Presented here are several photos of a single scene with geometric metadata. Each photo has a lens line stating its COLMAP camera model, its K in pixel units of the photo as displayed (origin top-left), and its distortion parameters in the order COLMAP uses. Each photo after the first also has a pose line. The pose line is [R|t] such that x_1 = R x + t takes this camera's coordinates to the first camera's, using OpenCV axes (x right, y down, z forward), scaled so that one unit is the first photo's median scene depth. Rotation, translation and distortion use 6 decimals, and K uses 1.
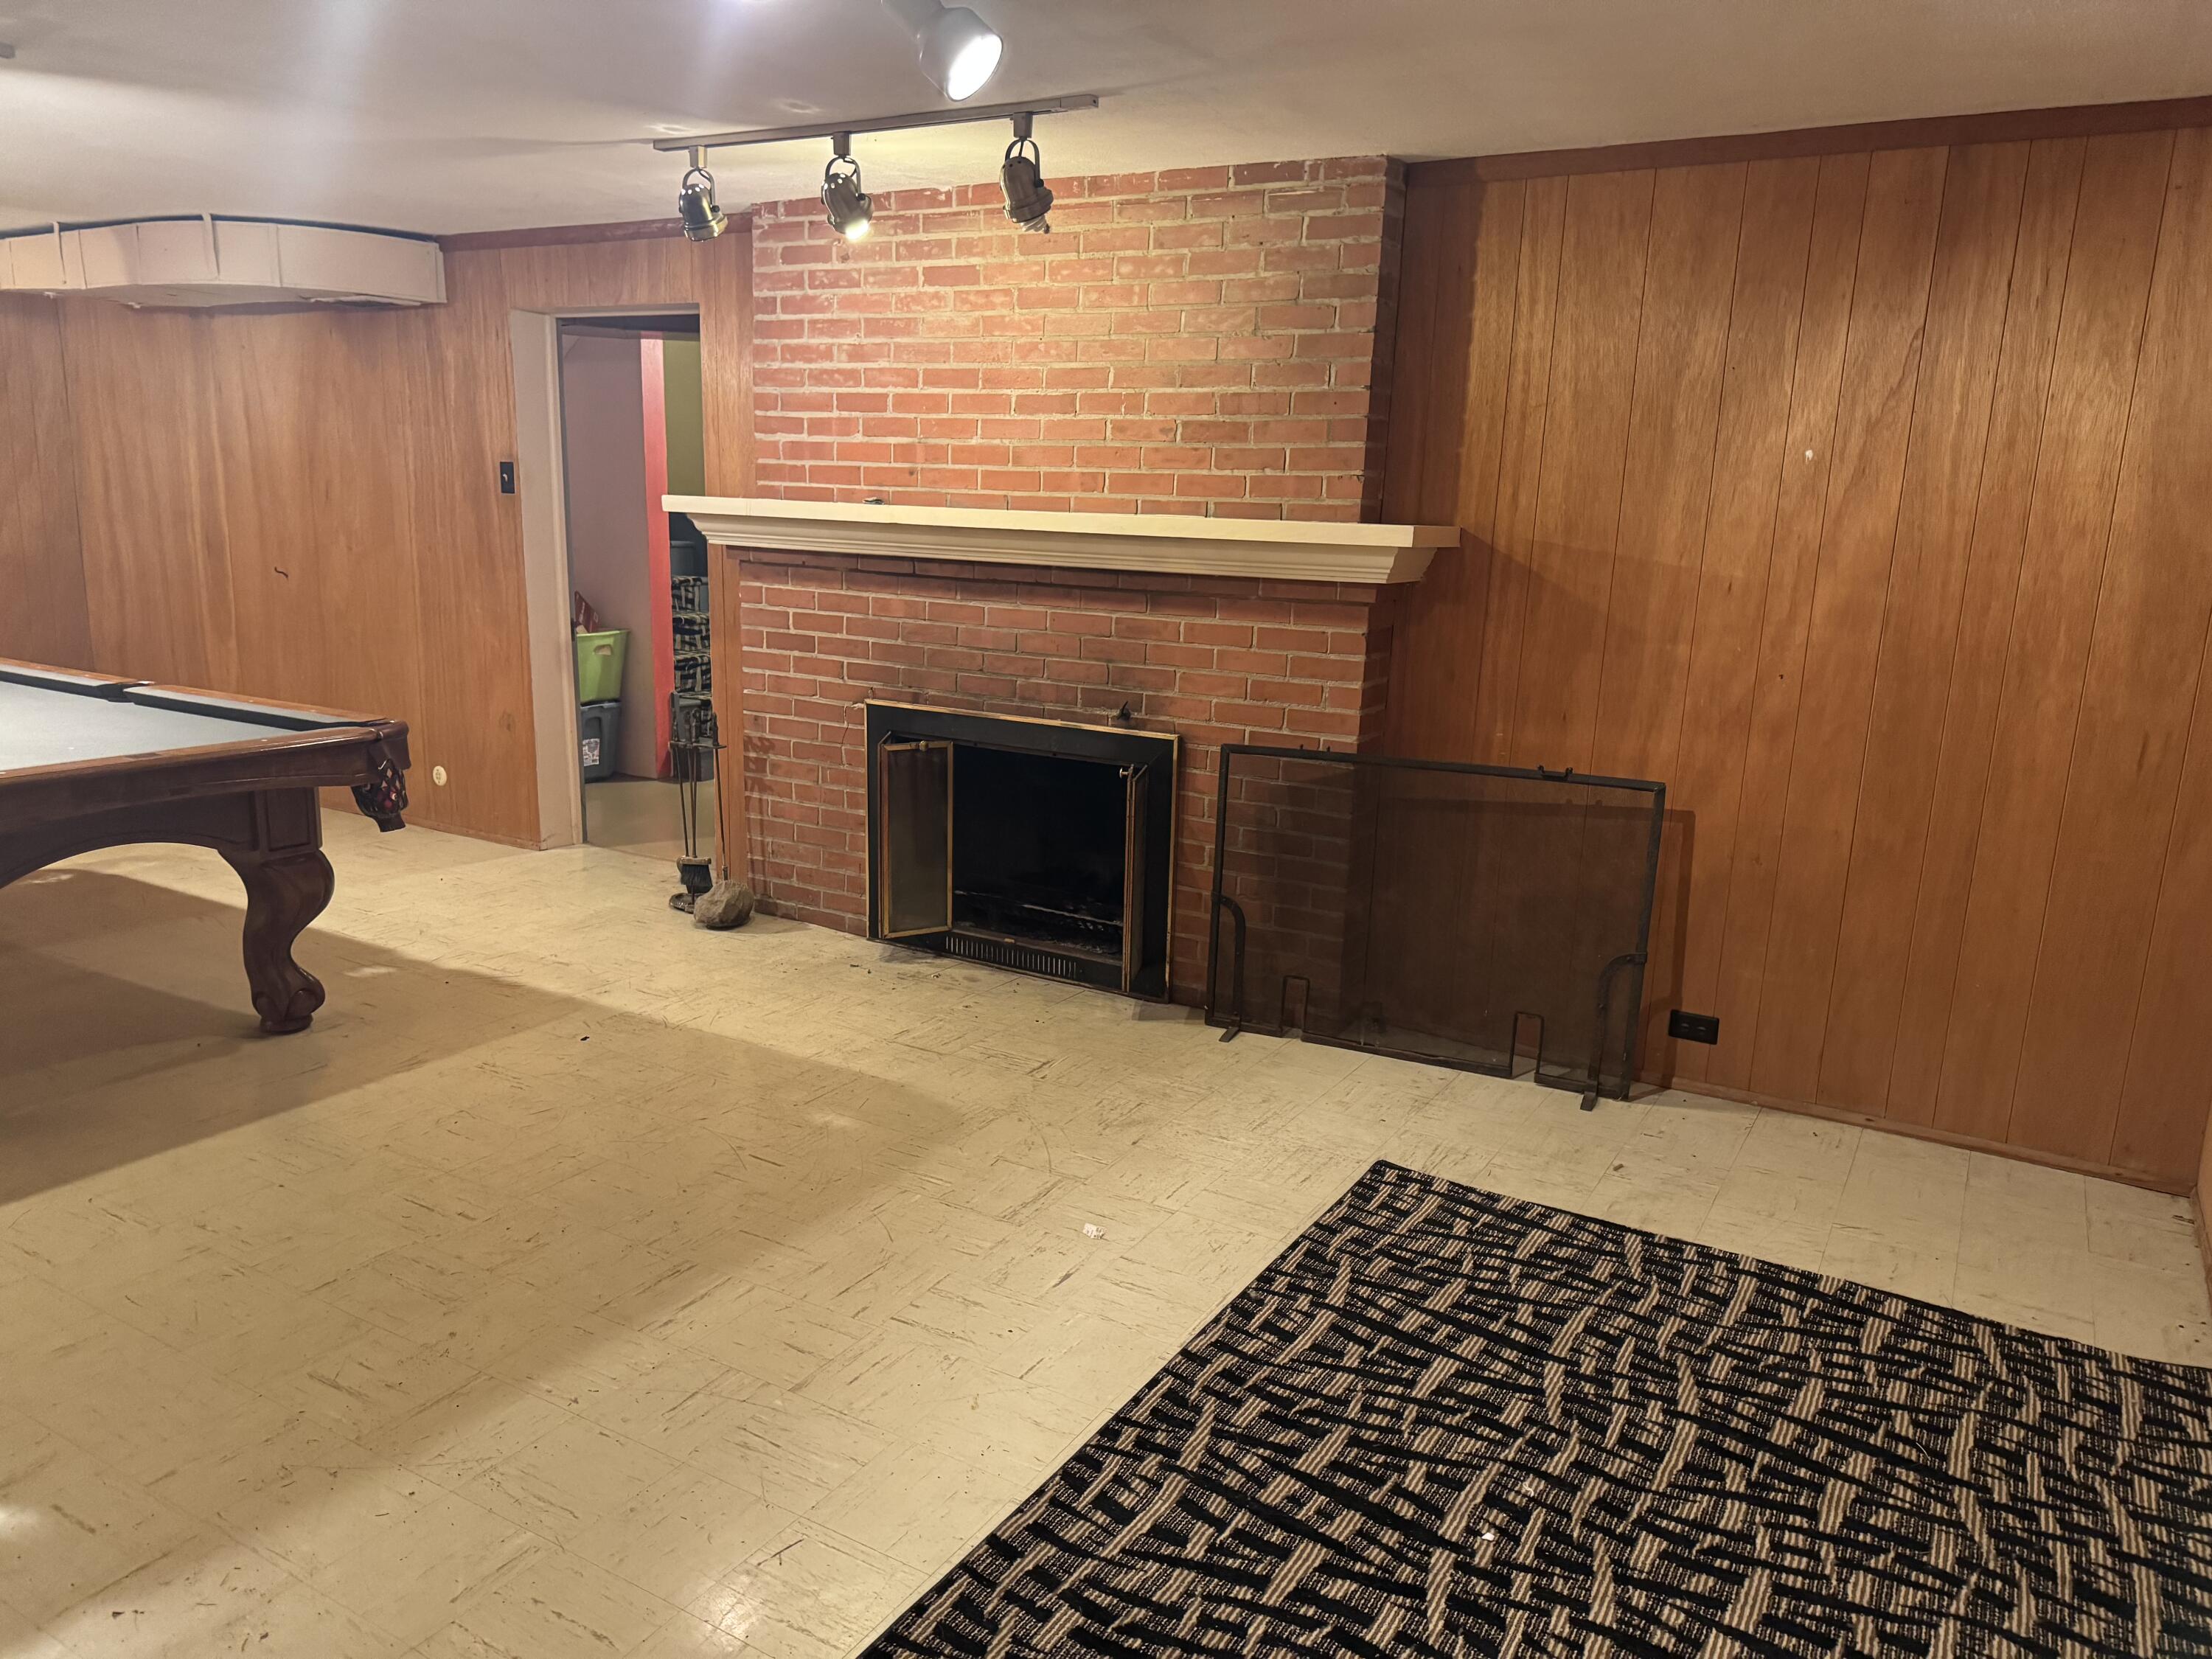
lens RADIAL K [[1563.8, 0, 1126.3], [0, 1563.8, 852.8], [0, 0, 1]] dist [0.039207, -0.042904]
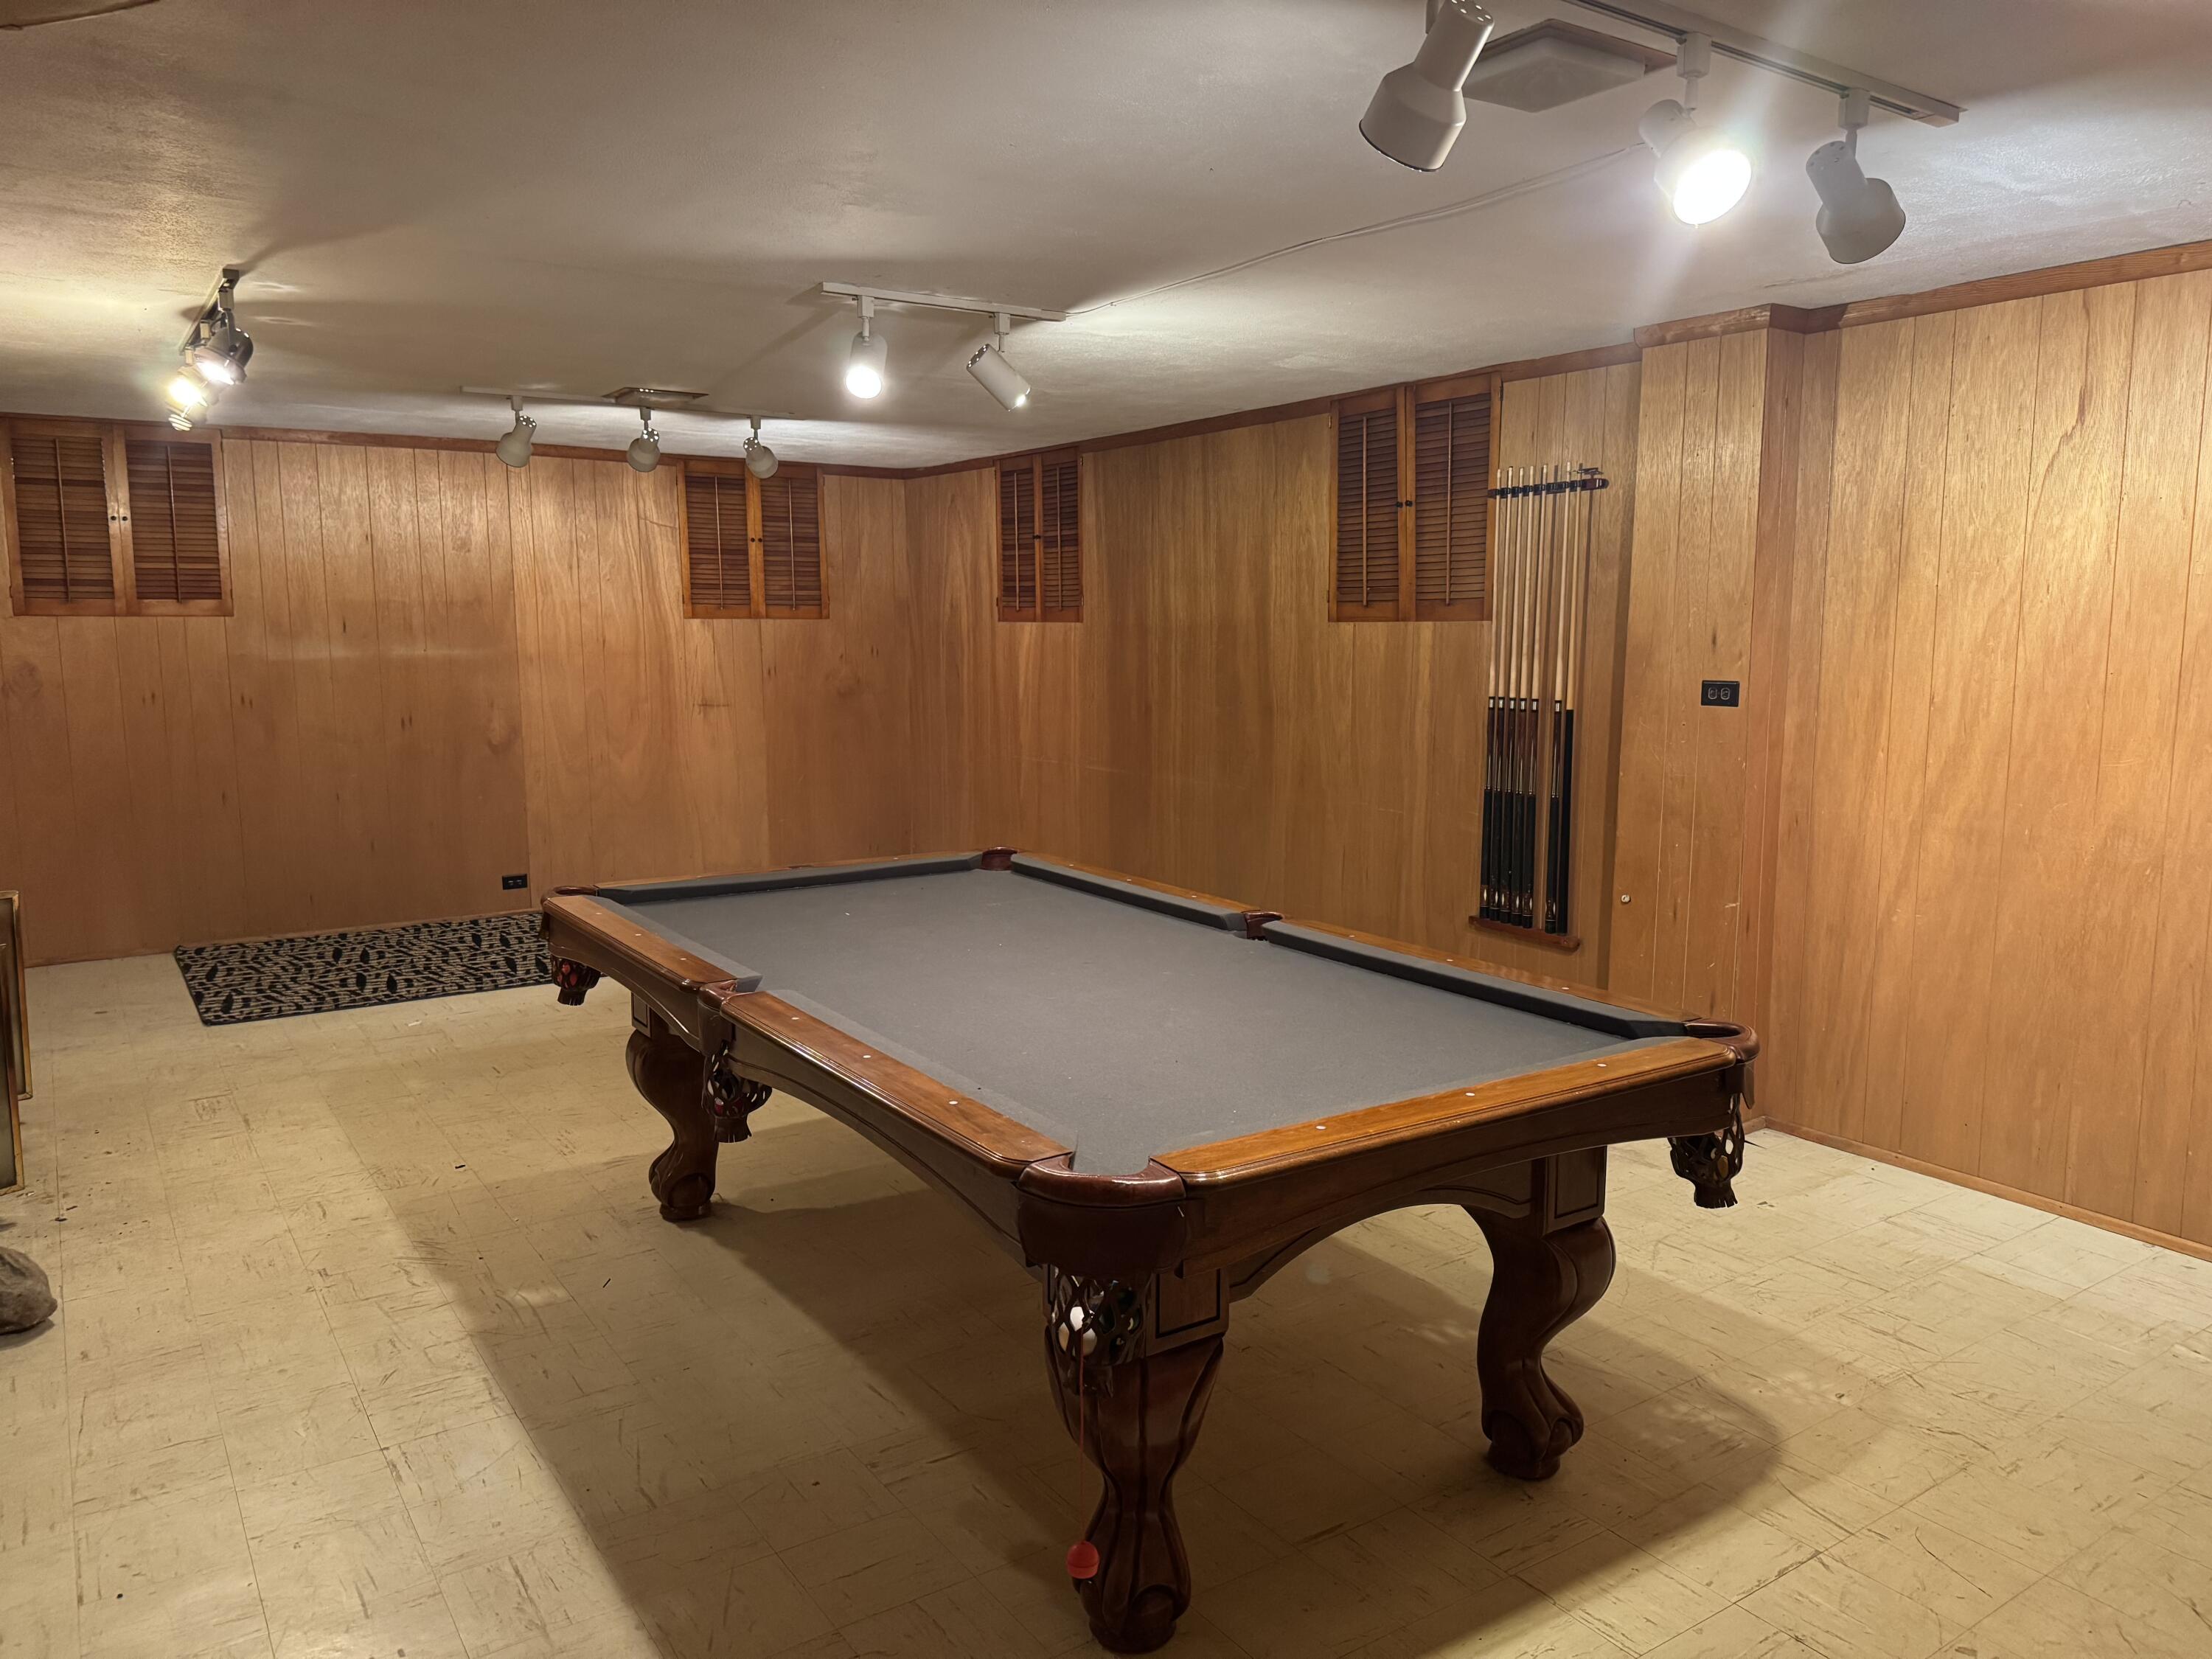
lens RADIAL K [[1563.8, 0, 1112.0], [0, 1563.8, 823.4], [0, 0, 1]] dist [0.039207, -0.042904]
pose [[-0.899825, -0.088268, 0.427228, -1.029252], [0.070200, 0.937257, 0.341497, -0.370331], [-0.430566, 0.337279, -0.837171, 1.442198]]
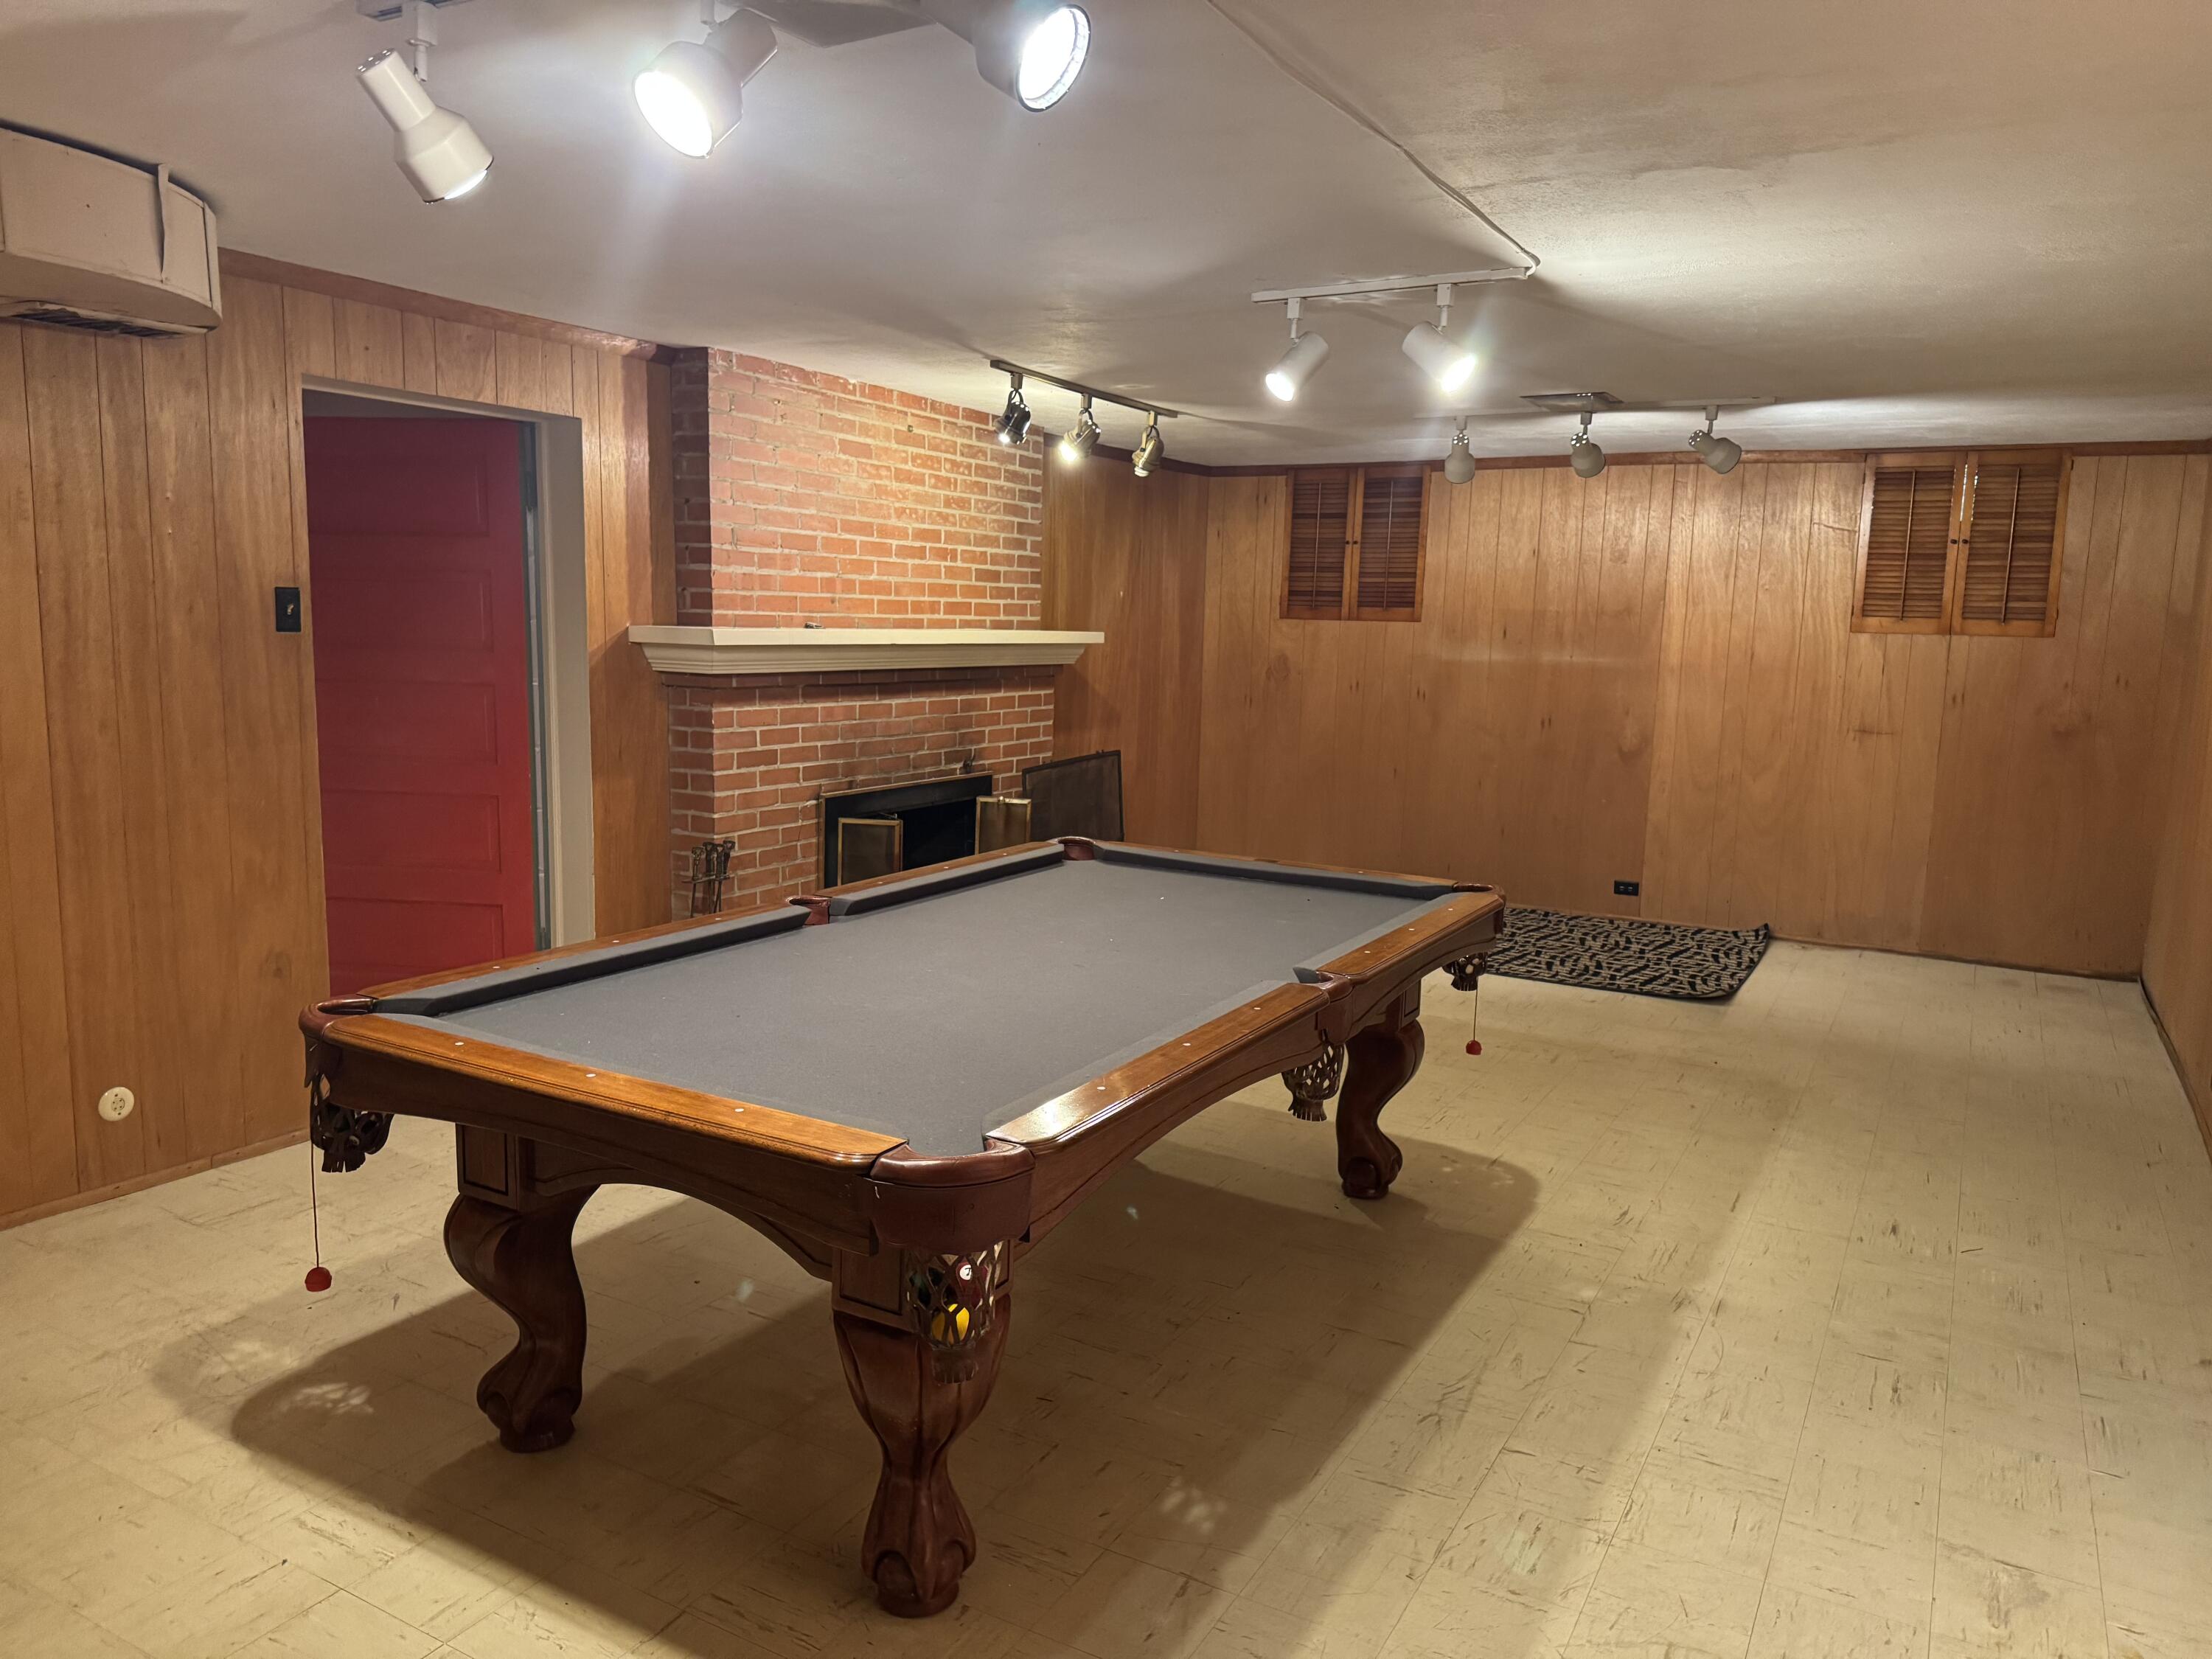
lens RADIAL K [[1563.8, 0, 1112.1], [0, 1563.8, 828.5], [0, 0, 1]] dist [0.039207, -0.042904]
pose [[-0.024939, -0.165678, 0.985864, -1.397396], [0.200731, 0.965257, 0.167293, -0.238922], [-0.979329, 0.202065, 0.009184, 0.836946]]
